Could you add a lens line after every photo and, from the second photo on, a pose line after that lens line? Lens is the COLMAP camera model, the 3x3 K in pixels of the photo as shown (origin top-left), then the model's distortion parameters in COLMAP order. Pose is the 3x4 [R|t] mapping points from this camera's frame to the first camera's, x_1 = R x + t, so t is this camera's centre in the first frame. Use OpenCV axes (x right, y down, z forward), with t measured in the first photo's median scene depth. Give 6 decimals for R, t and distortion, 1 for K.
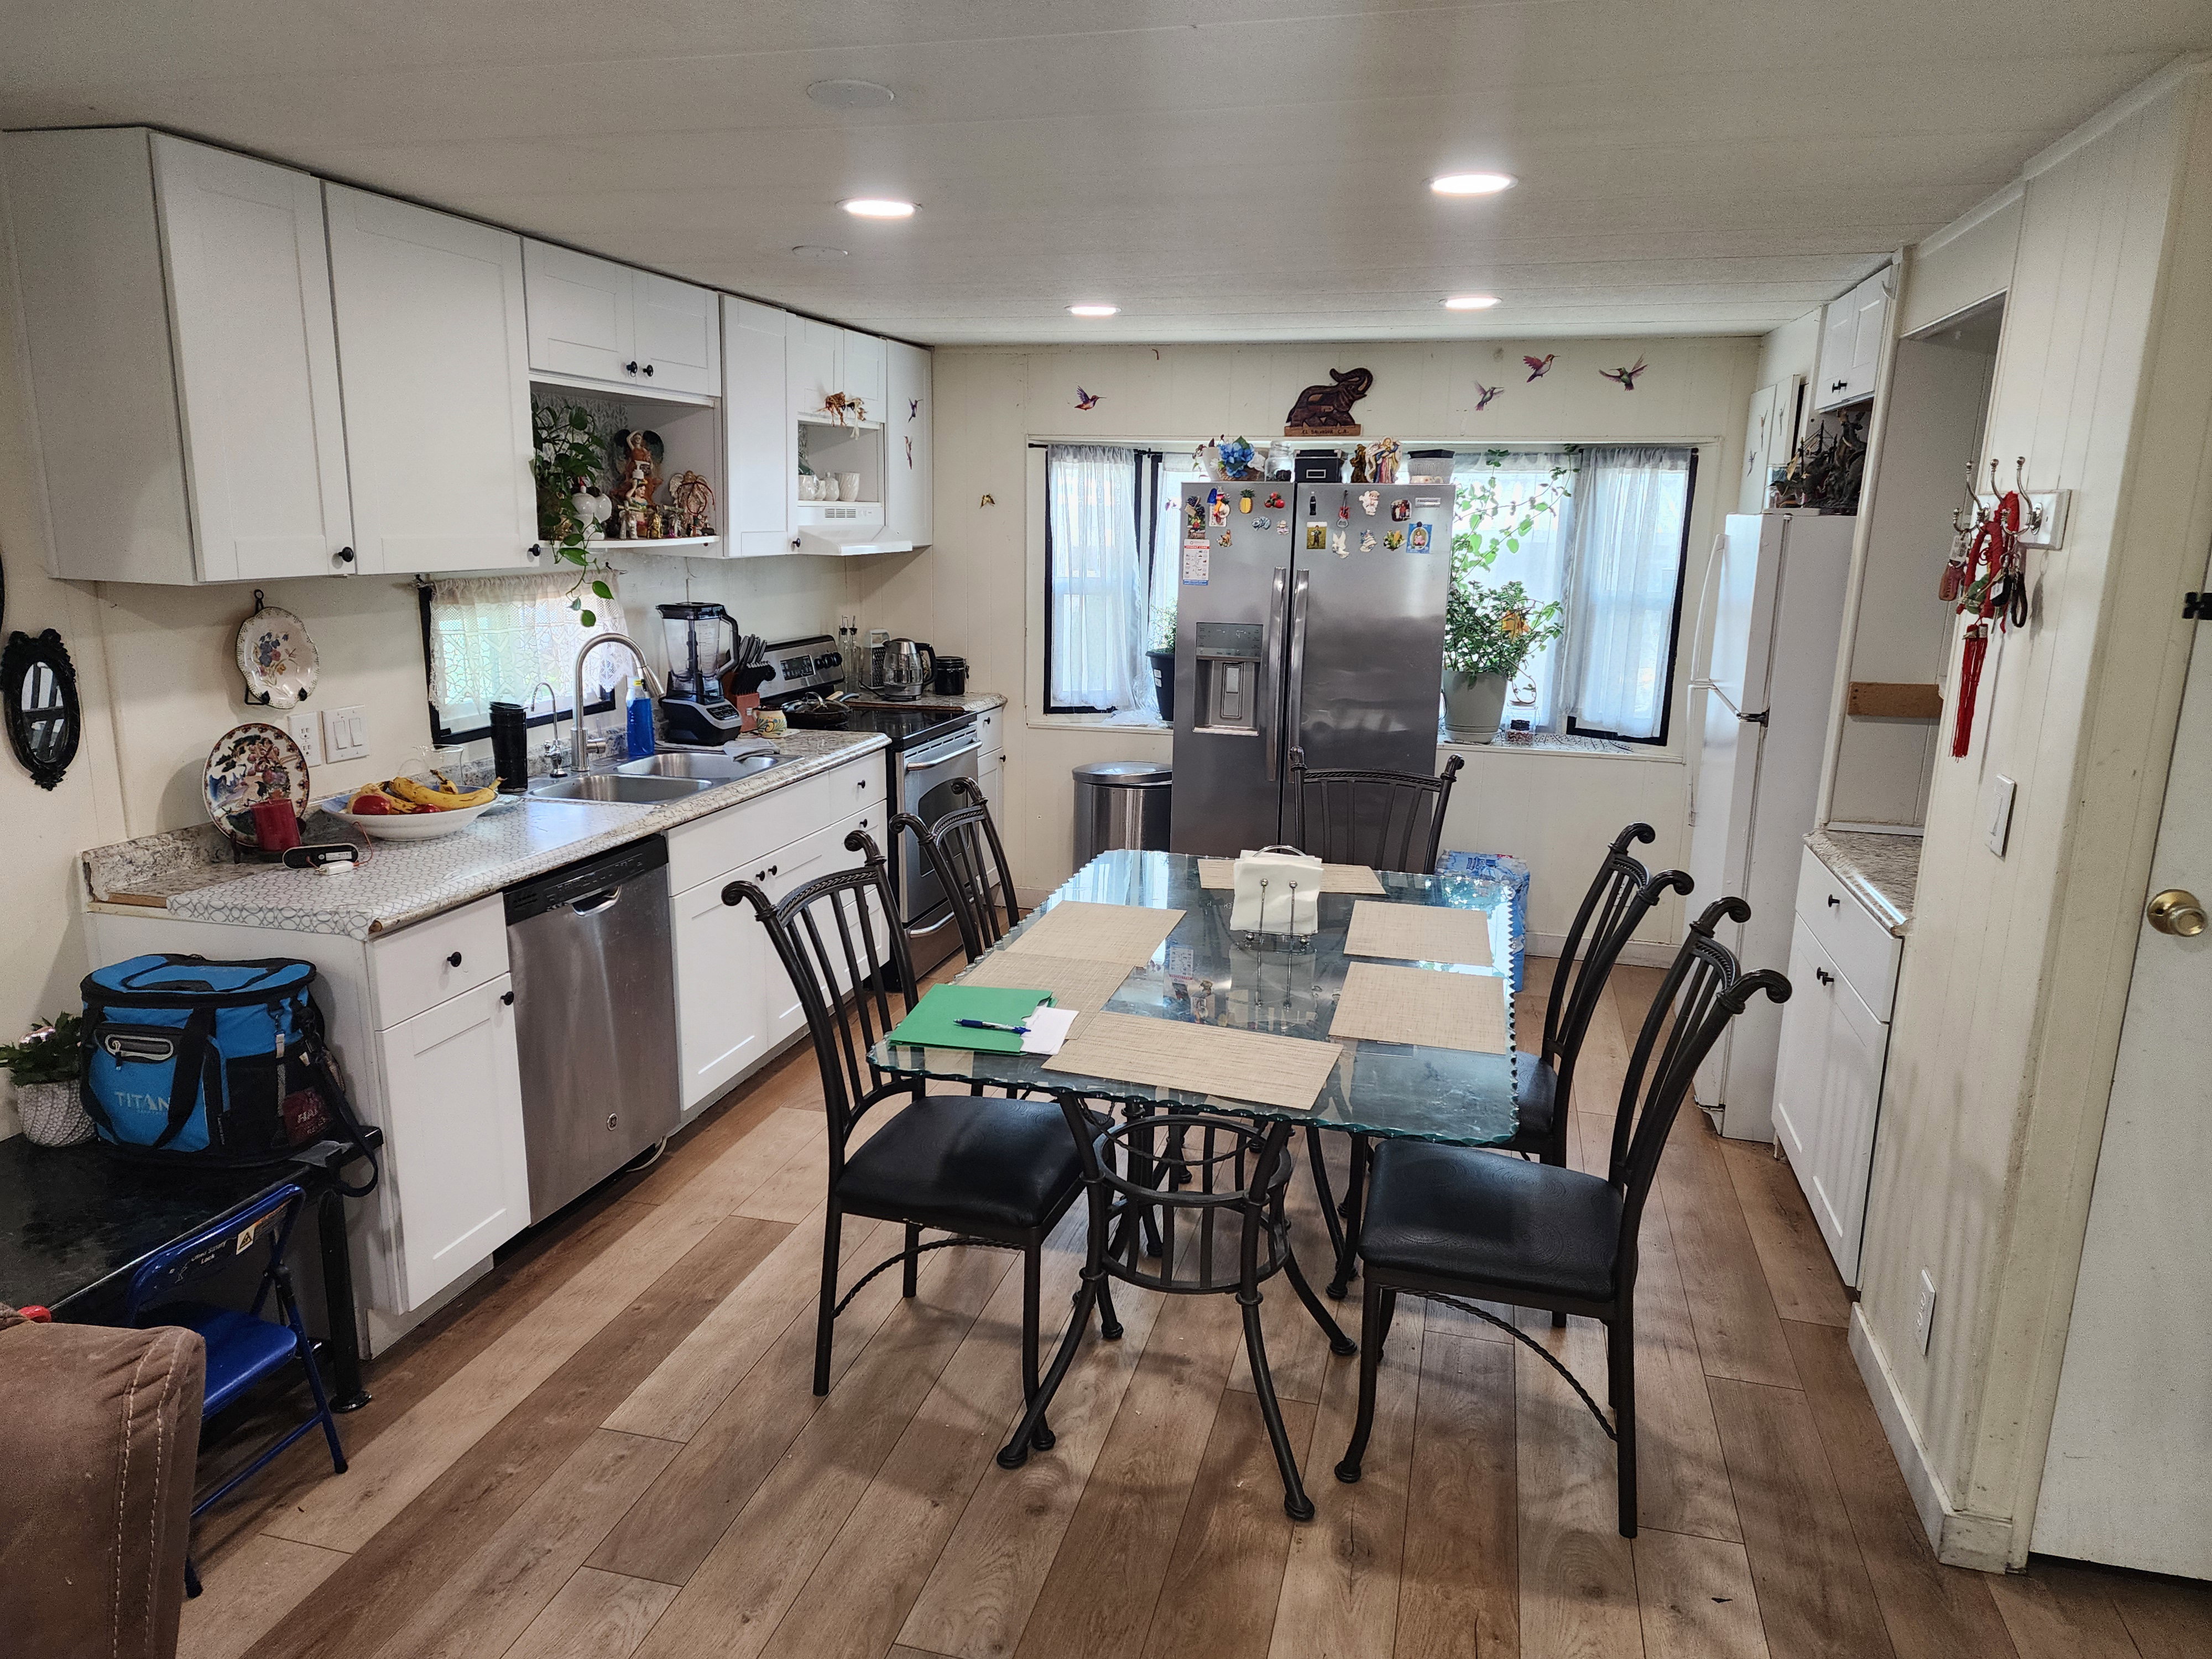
lens RADIAL K [[1493.6, 0, 1111.0], [0, 1493.6, 840.3], [0, 0, 1]] dist [0.079050, -0.059732]
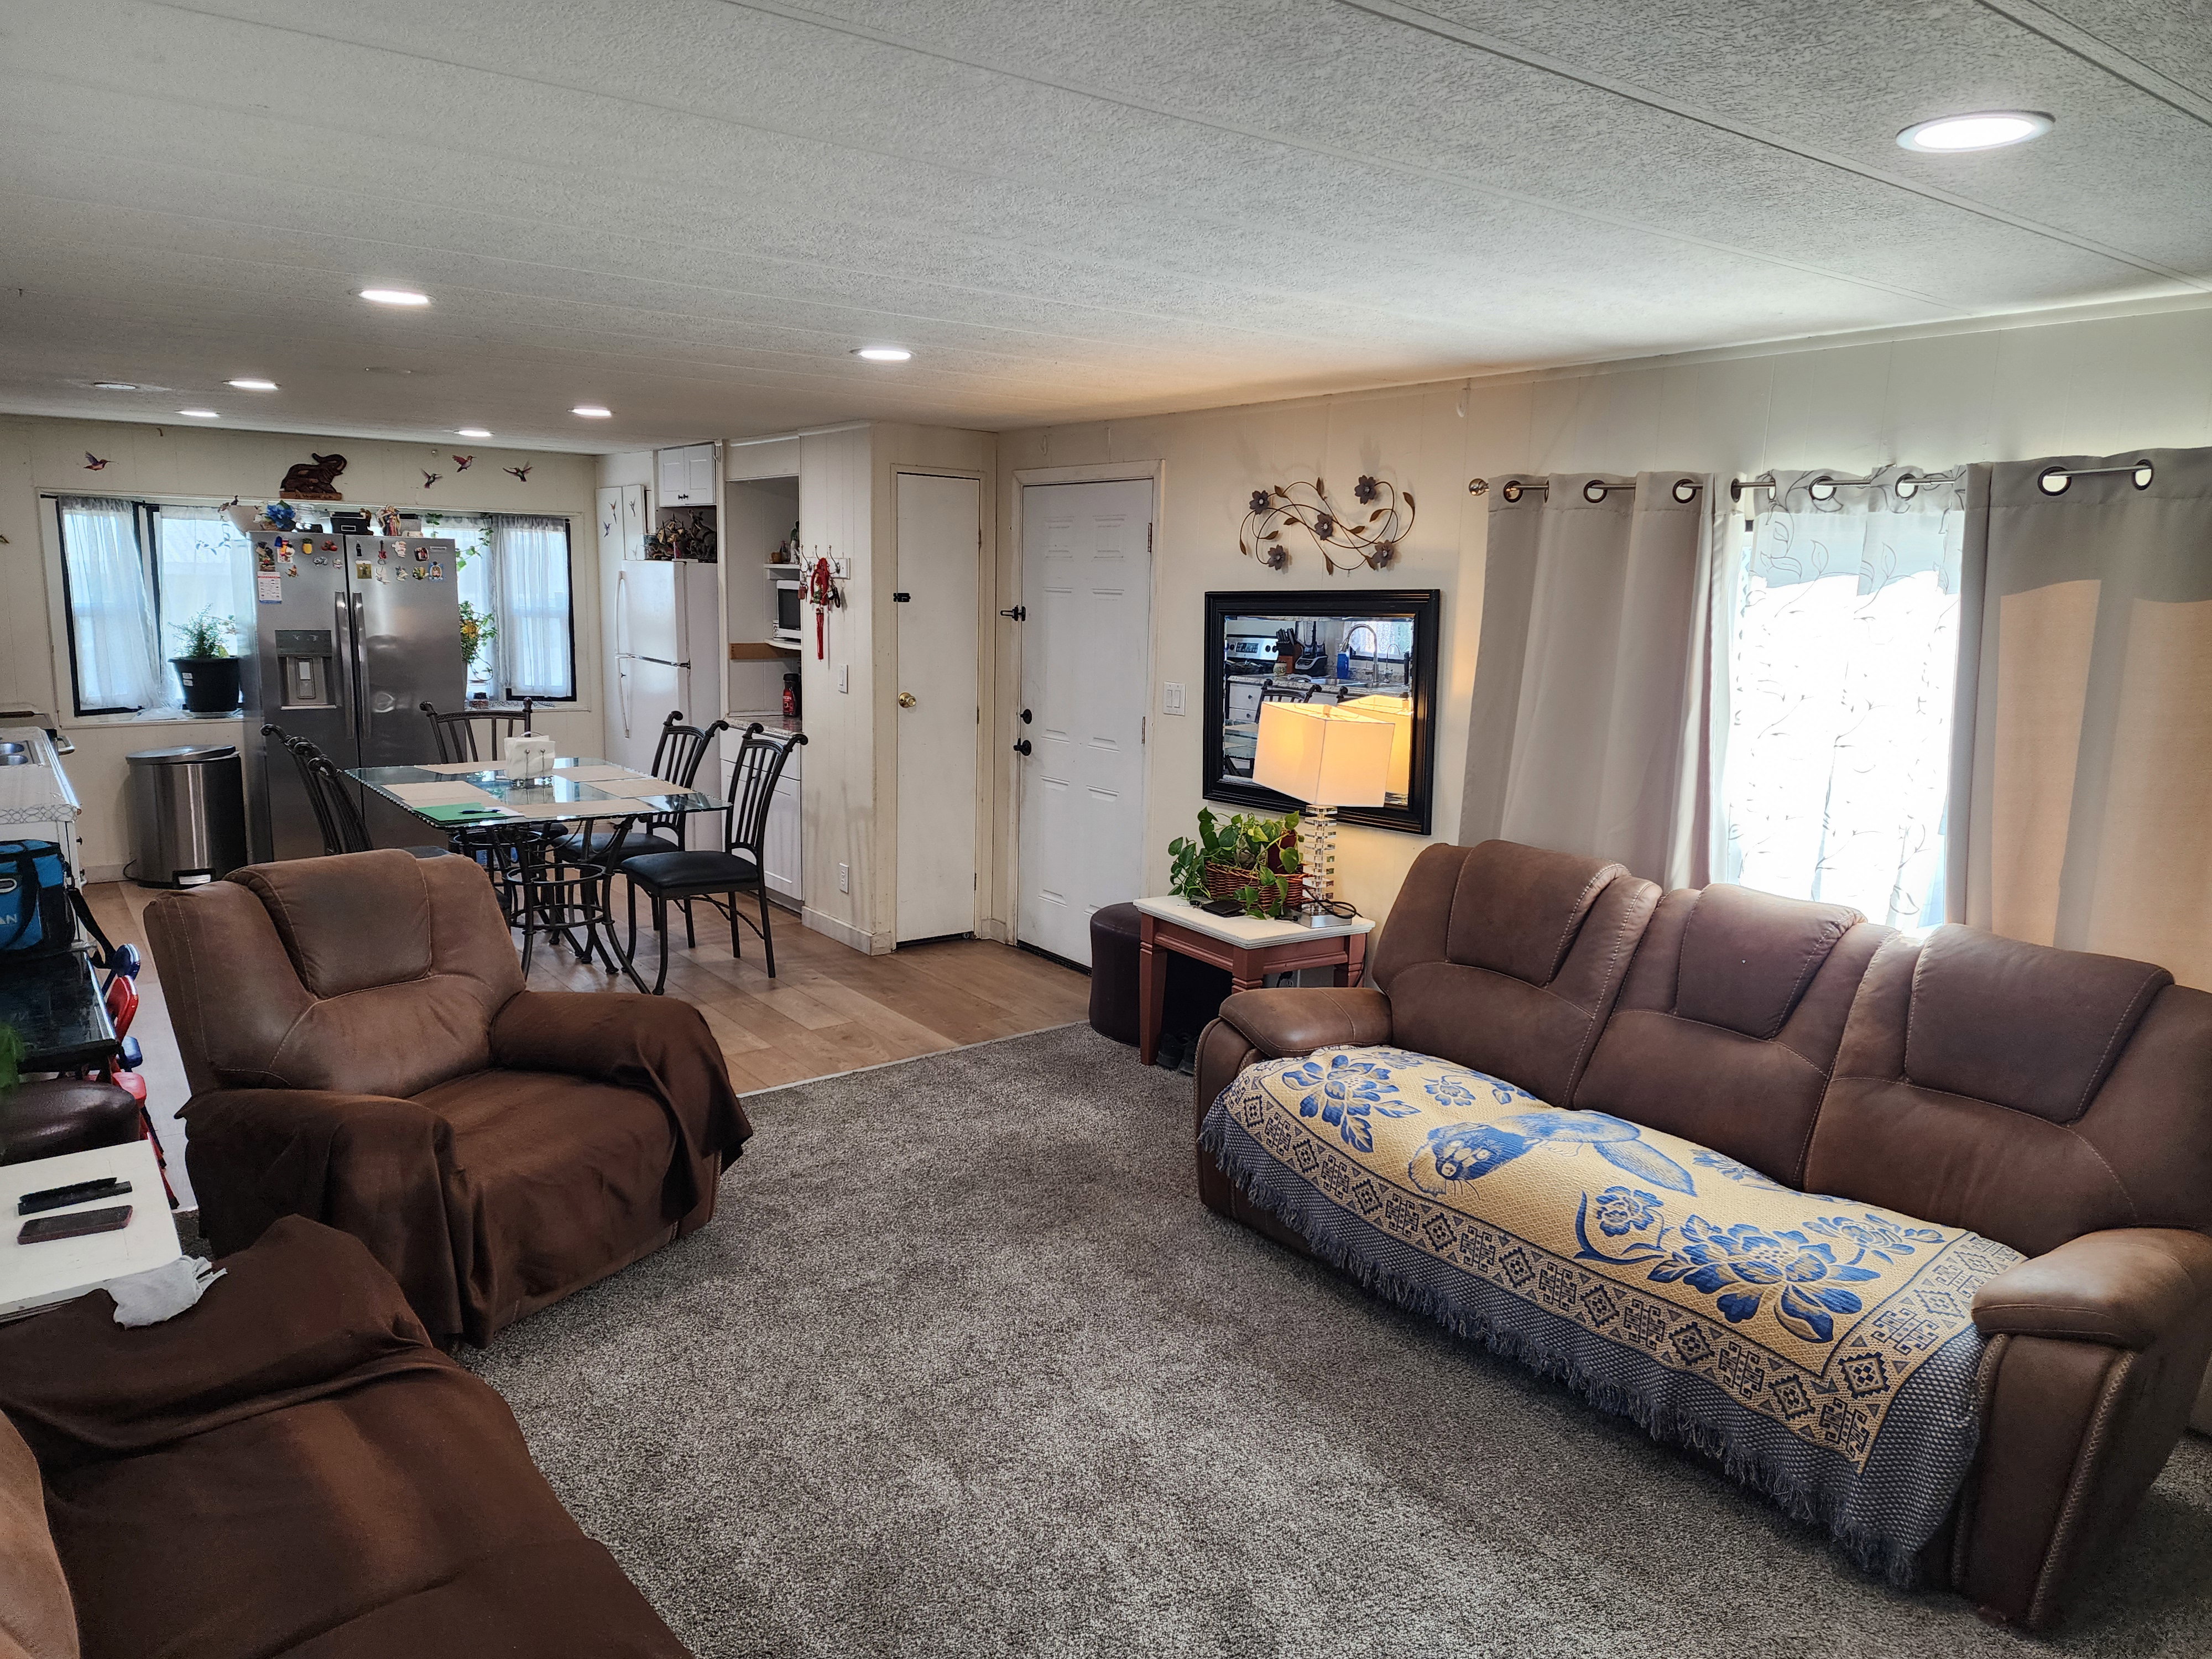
lens RADIAL K [[1493.6, 0, 1113.3], [0, 1493.6, 824.8], [0, 0, 1]] dist [0.079050, -0.059732]
pose [[0.631735, -0.134870, 0.763361, -0.528861], [0.158385, 0.986432, 0.043208, 0.090796], [-0.758831, 0.093609, 0.644525, -0.469897]]
